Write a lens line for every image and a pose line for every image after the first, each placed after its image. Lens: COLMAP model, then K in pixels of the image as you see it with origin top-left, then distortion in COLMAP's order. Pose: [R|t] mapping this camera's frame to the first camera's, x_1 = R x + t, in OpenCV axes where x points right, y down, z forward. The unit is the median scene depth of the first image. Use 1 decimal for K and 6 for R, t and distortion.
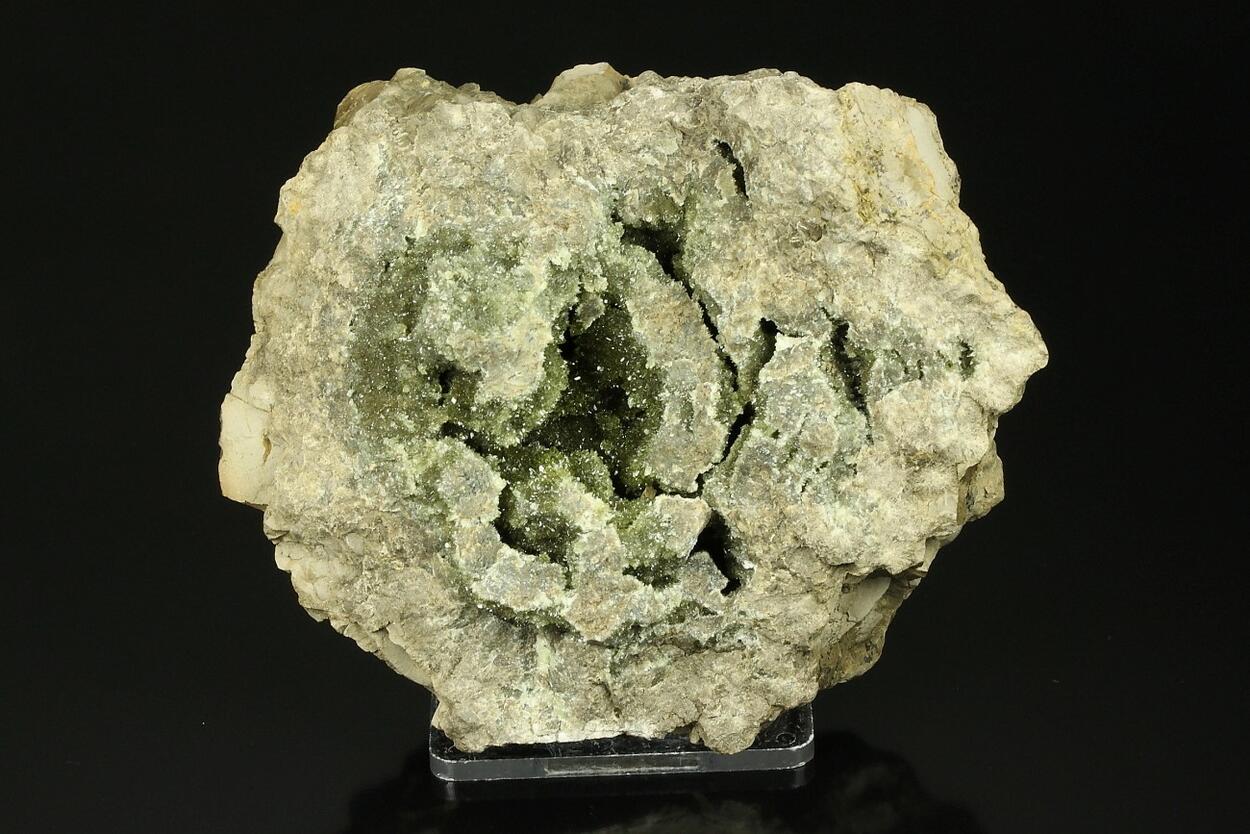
lens RADIAL K [[6753.6, 0, 625.9], [0, 6753.6, 415.1], [0, 0, 1]] dist [-0.422379, 0.000000]
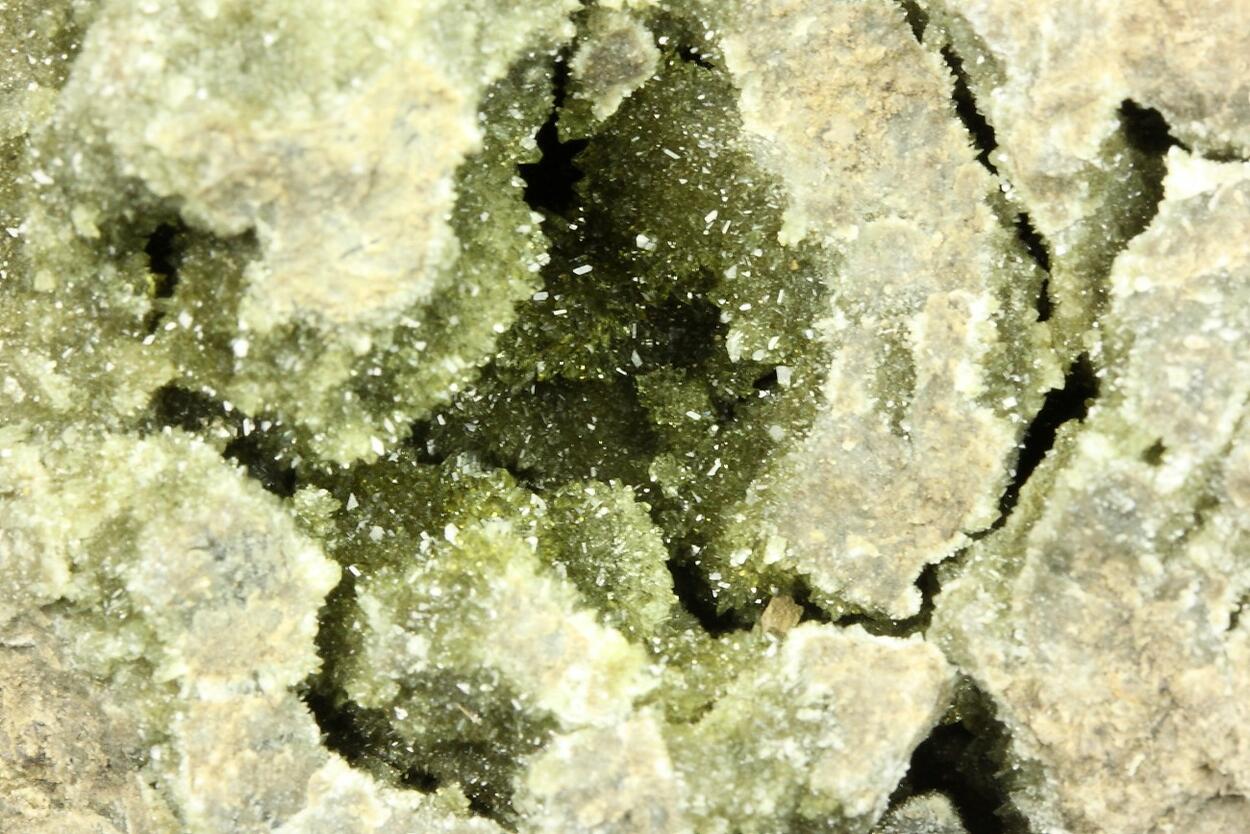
lens RADIAL K [[6753.6, 0, 624.3], [0, 6753.6, 418.6], [0, 0, 1]] dist [-0.422379, 0.000000]
pose [[0.995429, 0.030826, -0.090393, 0.026015], [-0.031328, 0.999501, -0.004137, 0.003380], [0.090220, 0.006950, 0.995898, 0.668687]]
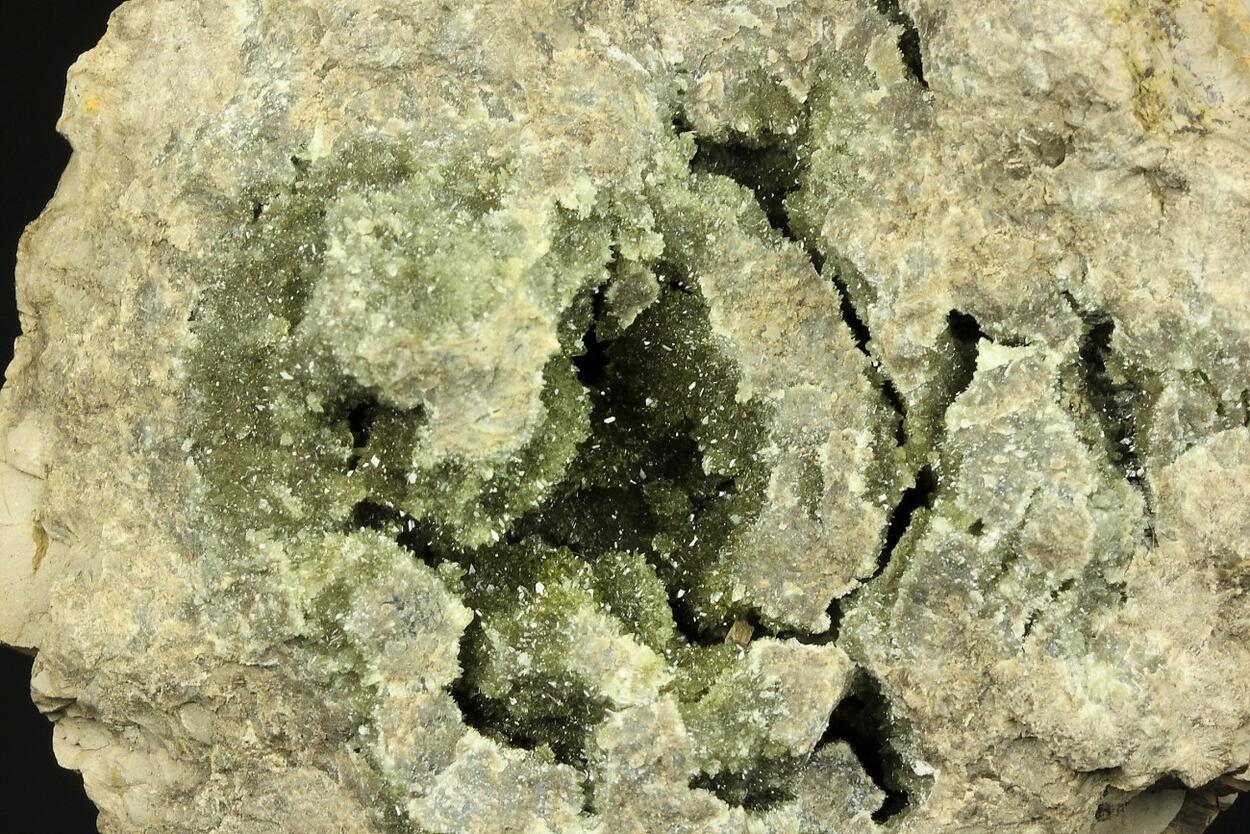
lens RADIAL K [[6753.6, 0, 626.2], [0, 6753.6, 419.3], [0, 0, 1]] dist [-0.422379, 0.000000]
pose [[0.999743, 0.005120, -0.022070, 0.006172], [-0.005134, 0.999987, -0.000594, -0.005238], [0.022066, 0.000707, 0.999756, 0.463161]]
